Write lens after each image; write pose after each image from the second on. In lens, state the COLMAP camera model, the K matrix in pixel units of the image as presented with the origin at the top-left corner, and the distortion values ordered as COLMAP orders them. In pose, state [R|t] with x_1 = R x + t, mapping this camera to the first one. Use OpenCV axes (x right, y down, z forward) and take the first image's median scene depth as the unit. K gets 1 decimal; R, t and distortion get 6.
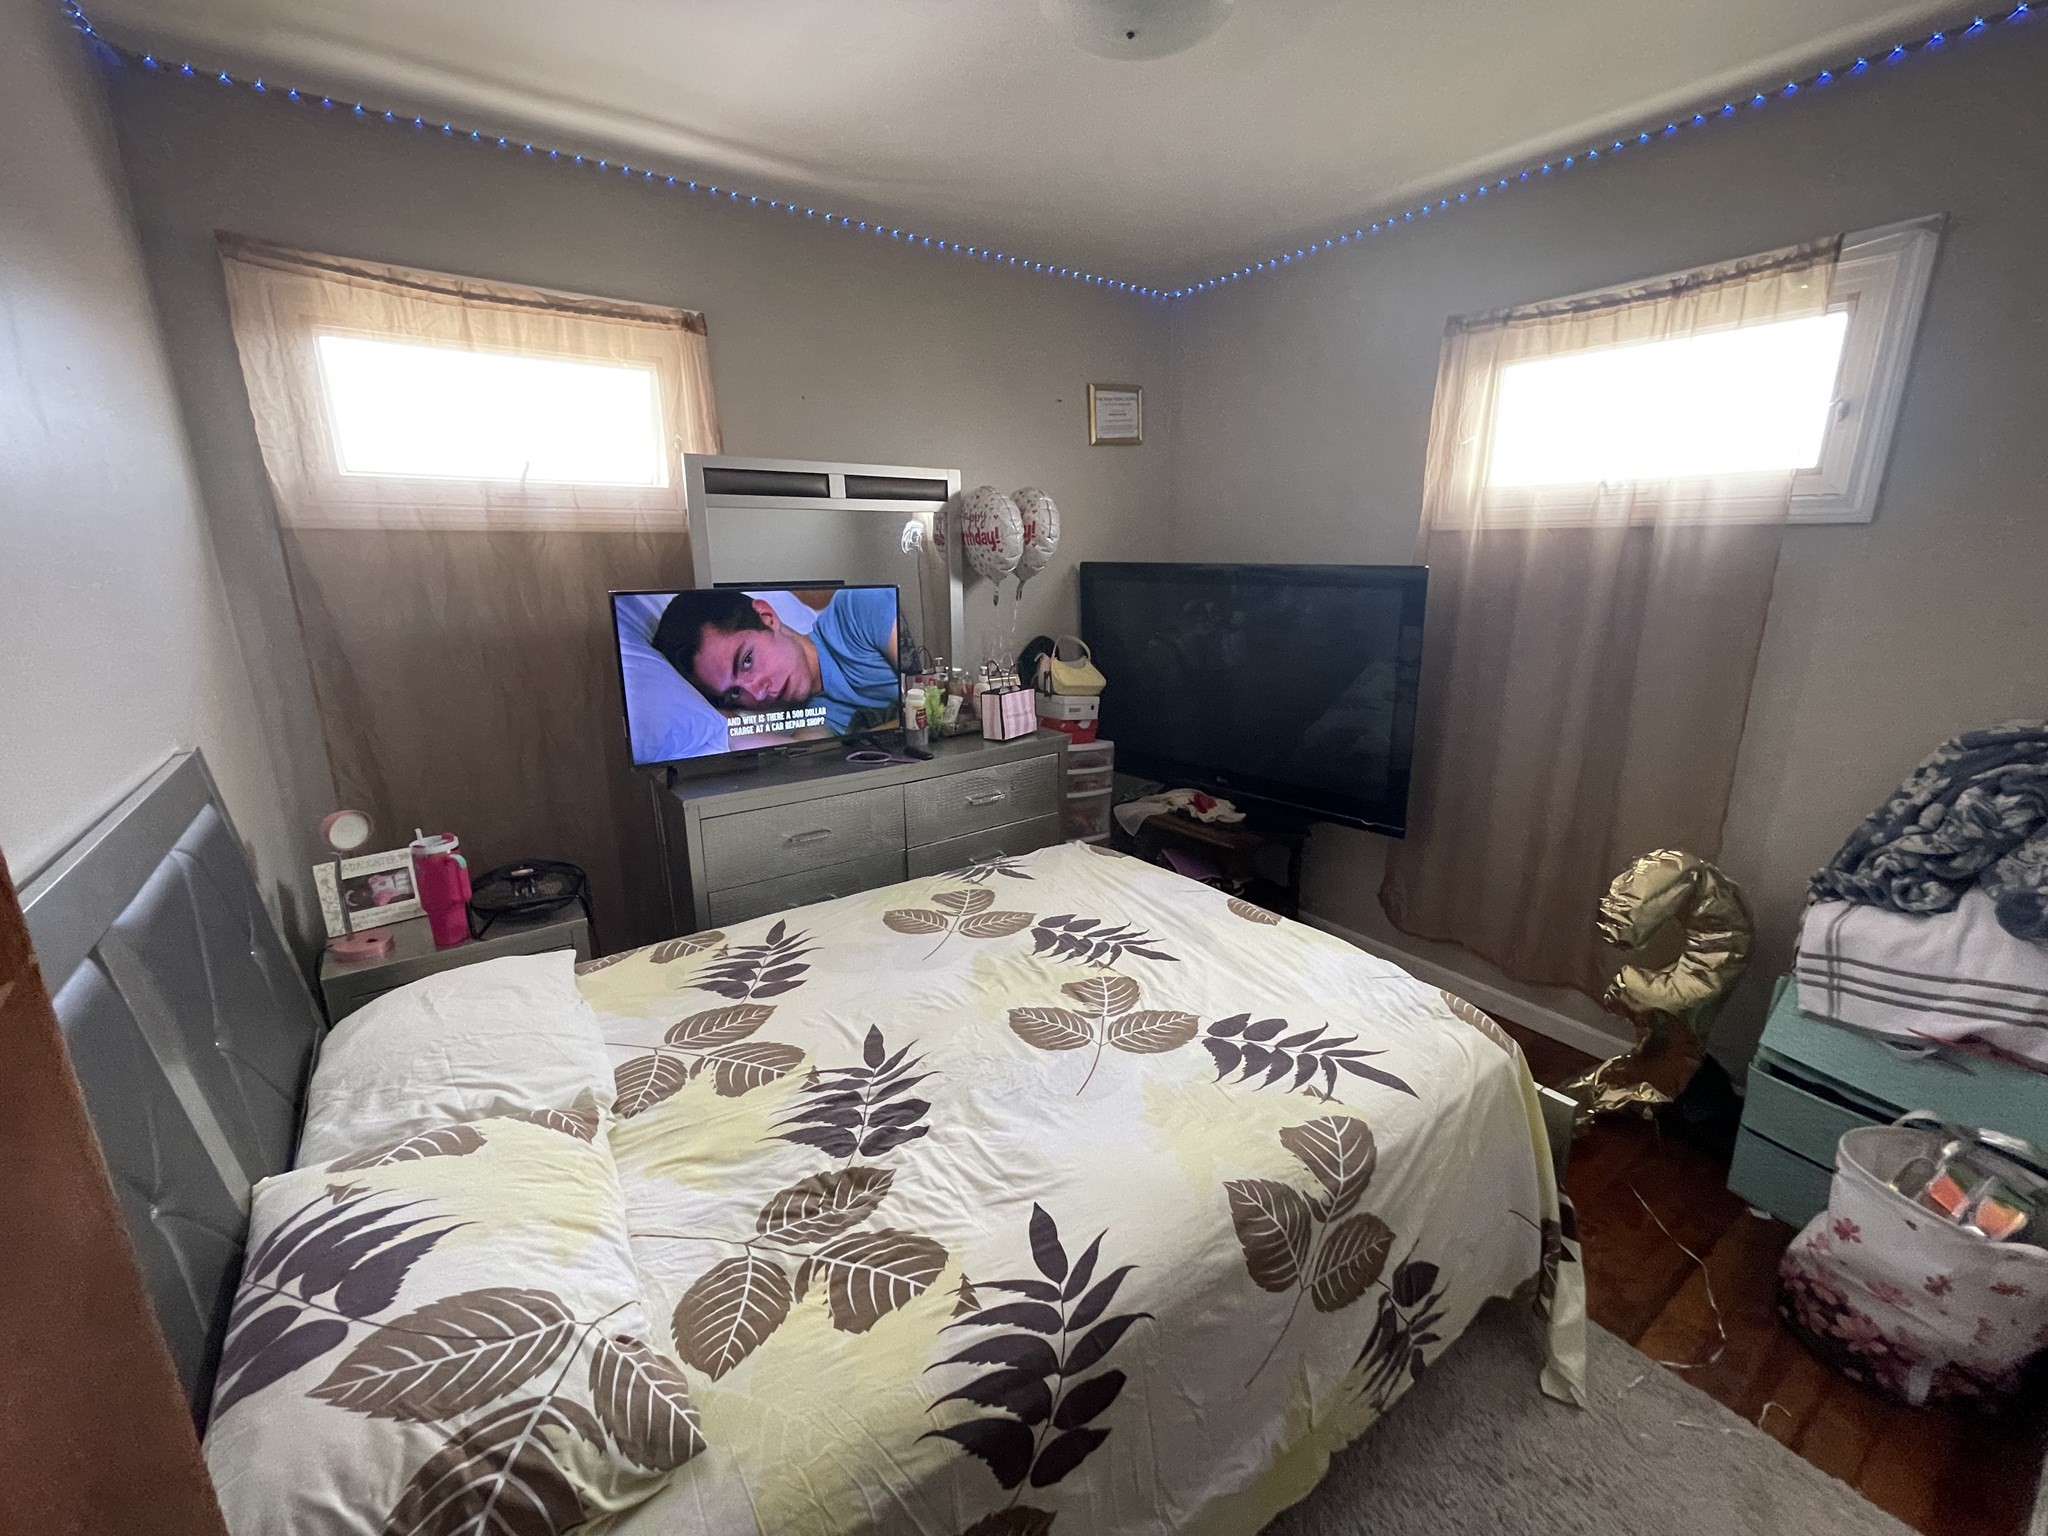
lens RADIAL K [[821.4, 0, 1027.8], [0, 821.4, 764.0], [0, 0, 1]] dist [-0.002832, -0.000757]
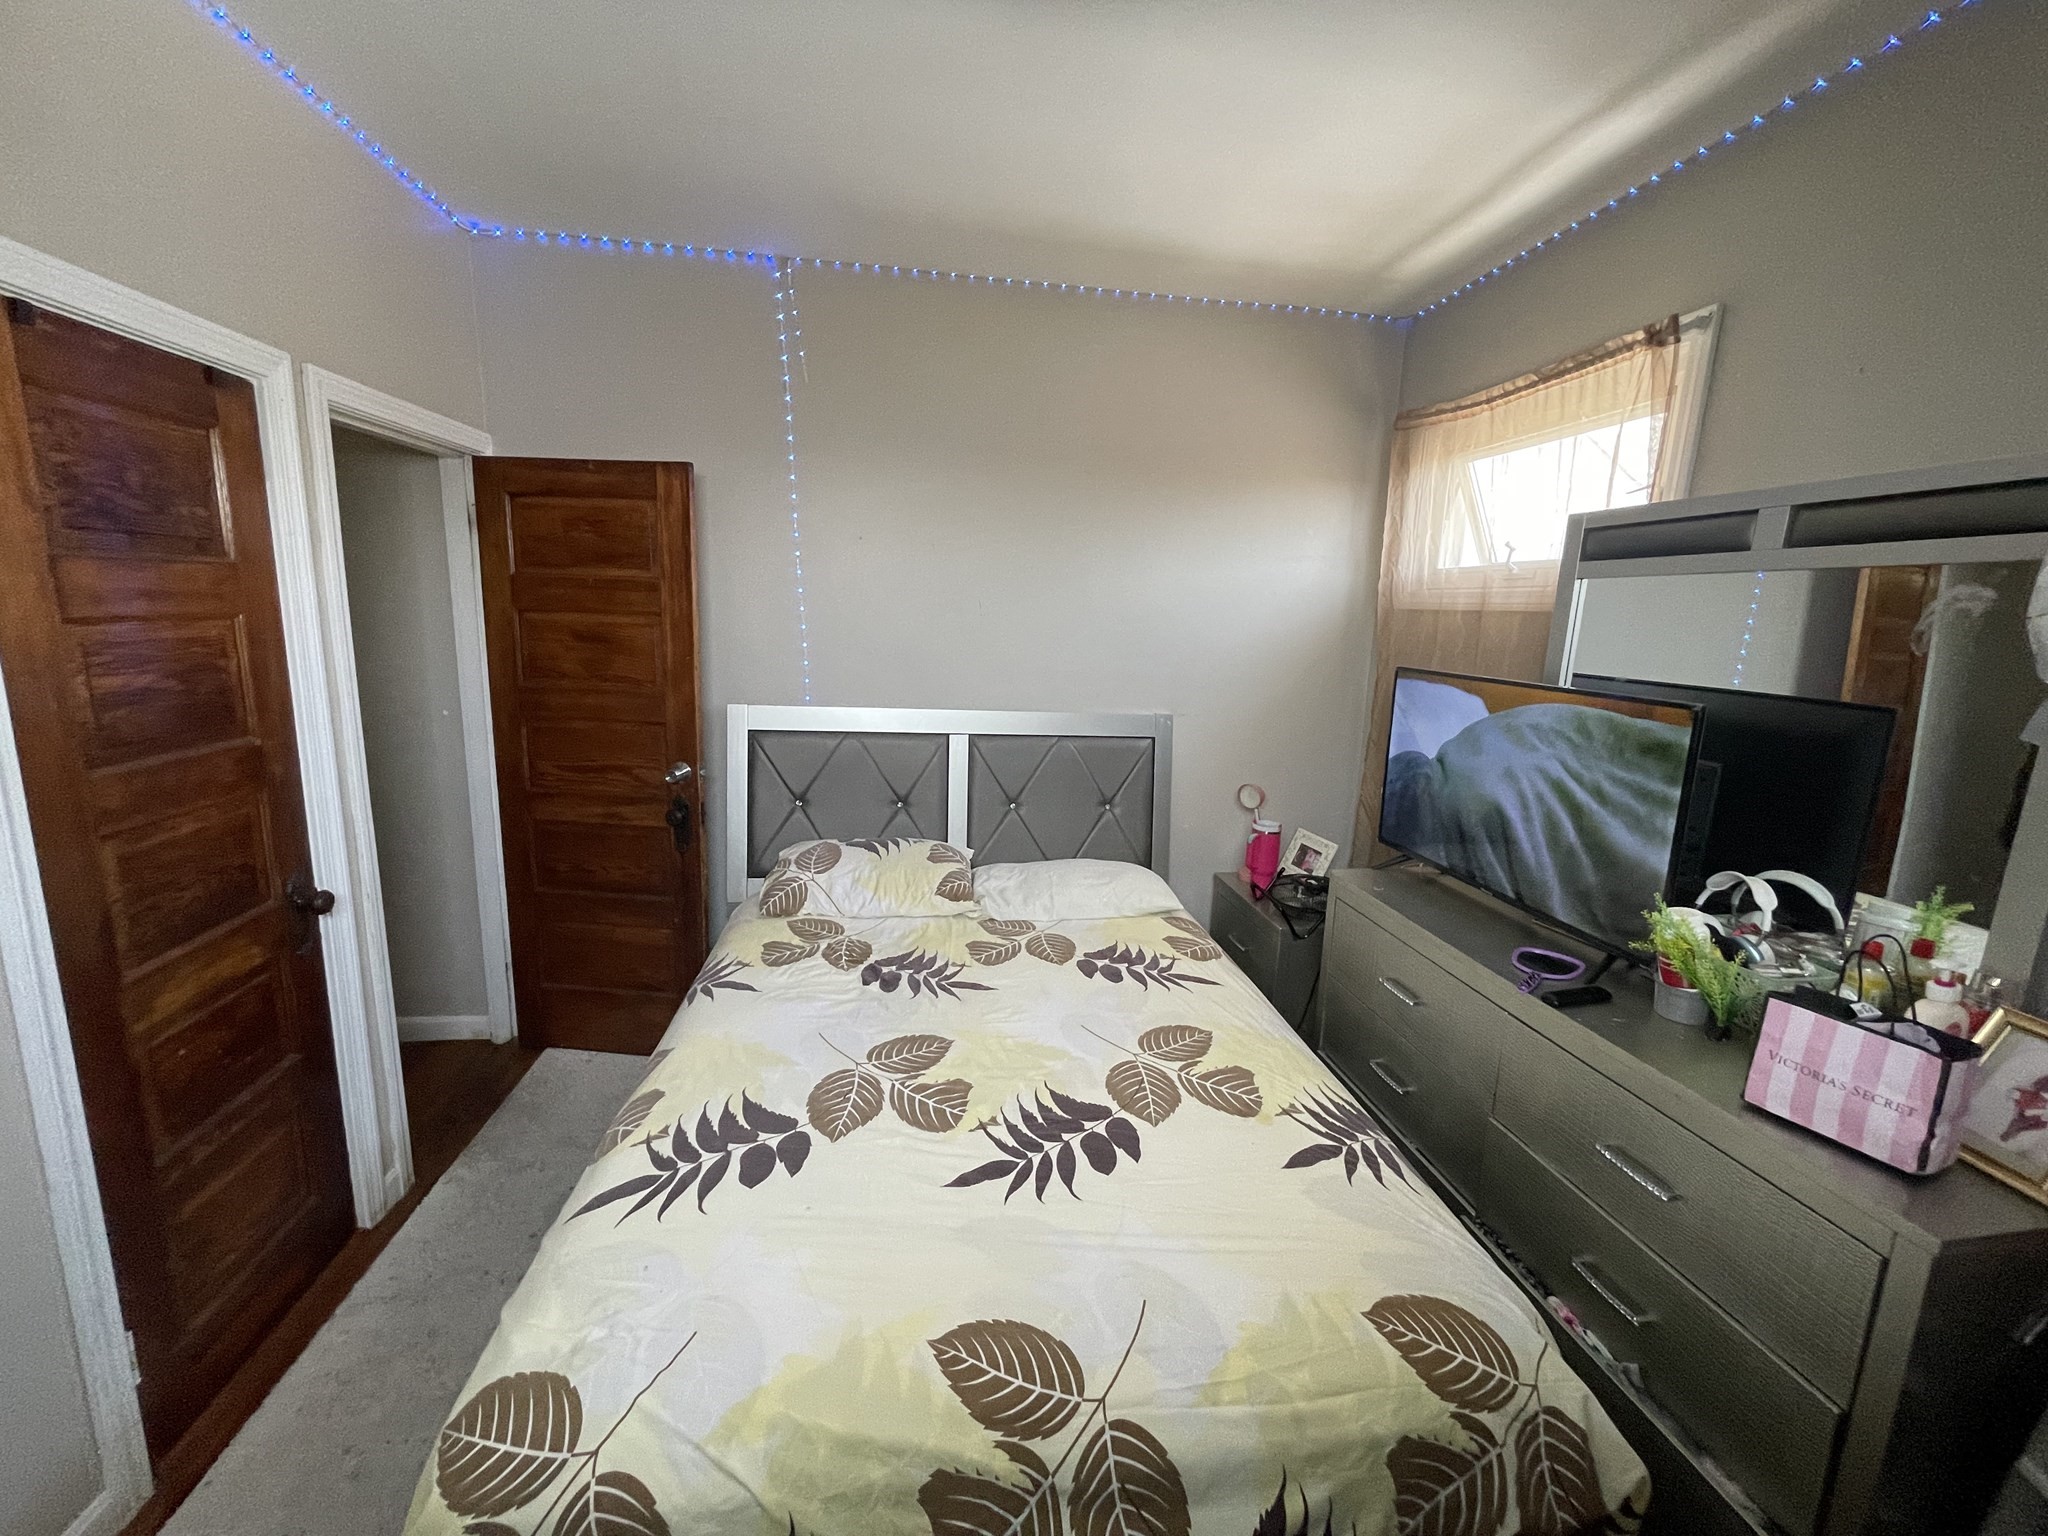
lens RADIAL K [[821.4, 0, 1027.8], [0, 821.4, 764.0], [0, 0, 1]] dist [-0.002832, -0.000757]
pose [[-0.459792, 0.151373, -0.875030, 0.827468], [-0.254947, 0.921382, 0.293356, -0.374178], [0.850643, 0.357968, -0.385052, 1.392685]]
